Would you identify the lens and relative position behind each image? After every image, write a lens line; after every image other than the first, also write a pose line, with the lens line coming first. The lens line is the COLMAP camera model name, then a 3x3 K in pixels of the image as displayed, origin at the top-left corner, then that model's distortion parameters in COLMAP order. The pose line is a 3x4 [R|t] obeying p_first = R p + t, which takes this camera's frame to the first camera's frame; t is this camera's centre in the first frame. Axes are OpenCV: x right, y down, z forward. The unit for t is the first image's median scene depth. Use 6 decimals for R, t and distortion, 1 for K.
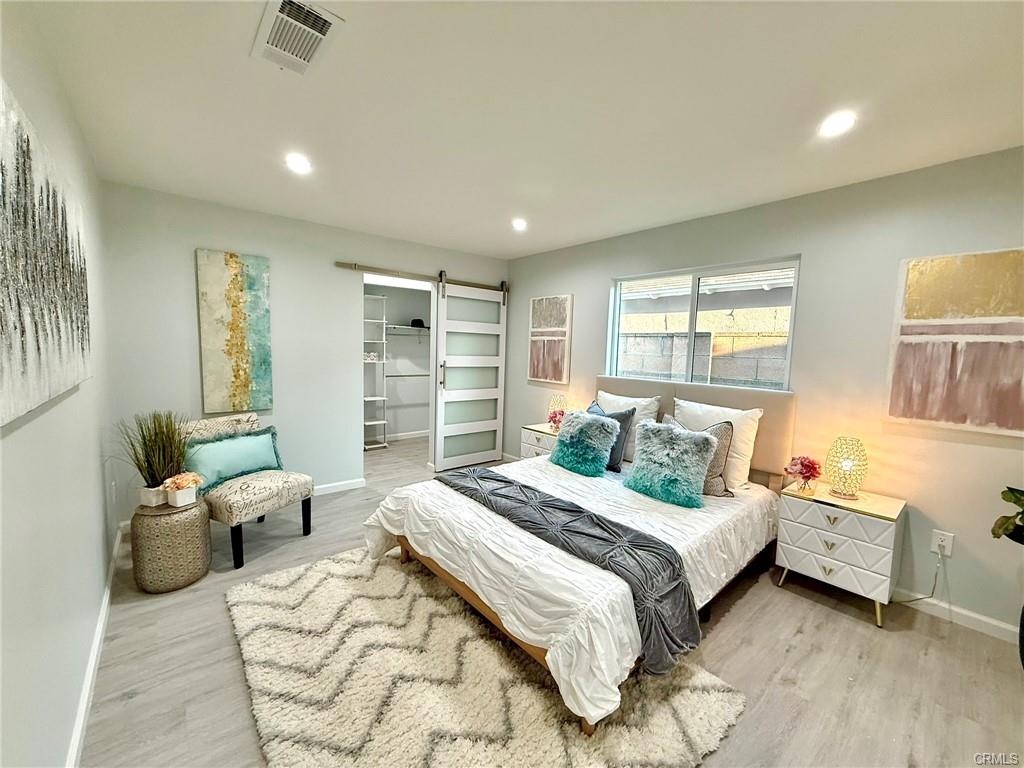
lens RADIAL K [[408.8, 0, 508.6], [0, 408.8, 382.9], [0, 0, 1]] dist [0.001514, -0.000717]
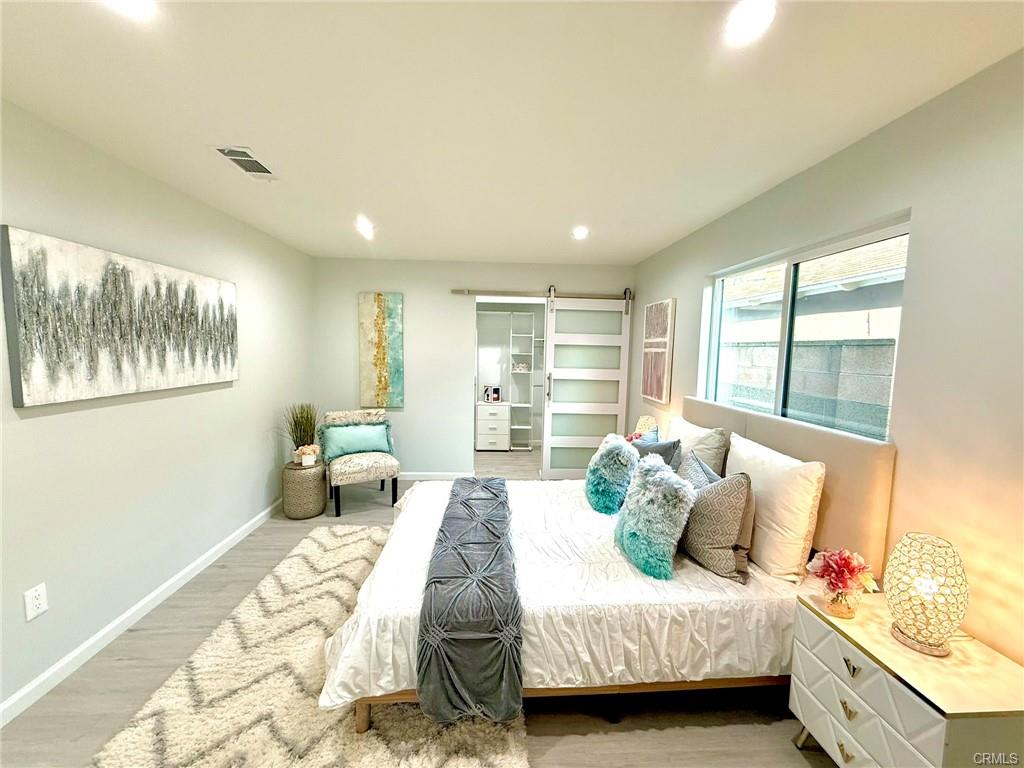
lens RADIAL K [[408.8, 0, 508.5], [0, 408.8, 383.7], [0, 0, 1]] dist [0.001514, -0.000717]
pose [[0.798665, 0.039847, -0.600455, 0.656381], [-0.049451, 0.998776, 0.000506, -0.039928], [0.599741, 0.029289, 0.799658, 0.208133]]
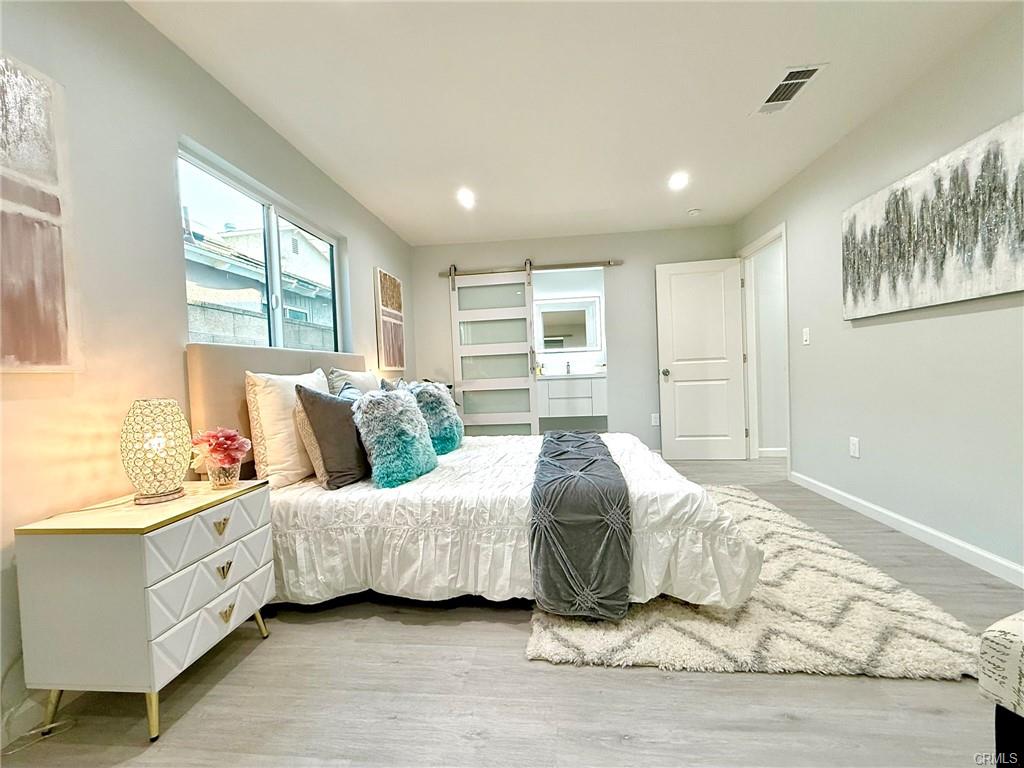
lens RADIAL K [[425.3, 0, 513.2], [0, 425.3, 382.1], [0, 0, 1]] dist [-0.000780, 0.000457]
pose [[-0.694873, -0.019710, 0.718862, -0.545224], [0.082670, 0.990808, 0.107078, 0.005053], [-0.714365, 0.133834, -0.686856, 1.660175]]
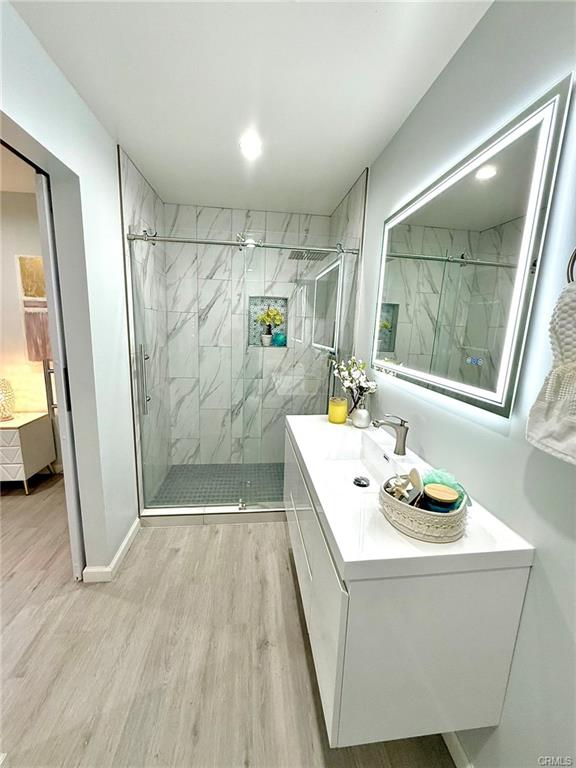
lens RADIAL K [[306.6, 0, 286.8], [0, 306.6, 381.4], [0, 0, 1]] dist [0.001514, -0.000717]
pose [[0.534671, -0.160830, 0.829614, 0.451154], [0.049260, 0.985985, 0.159397, 0.019554], [-0.843623, -0.044358, 0.535100, -0.401900]]
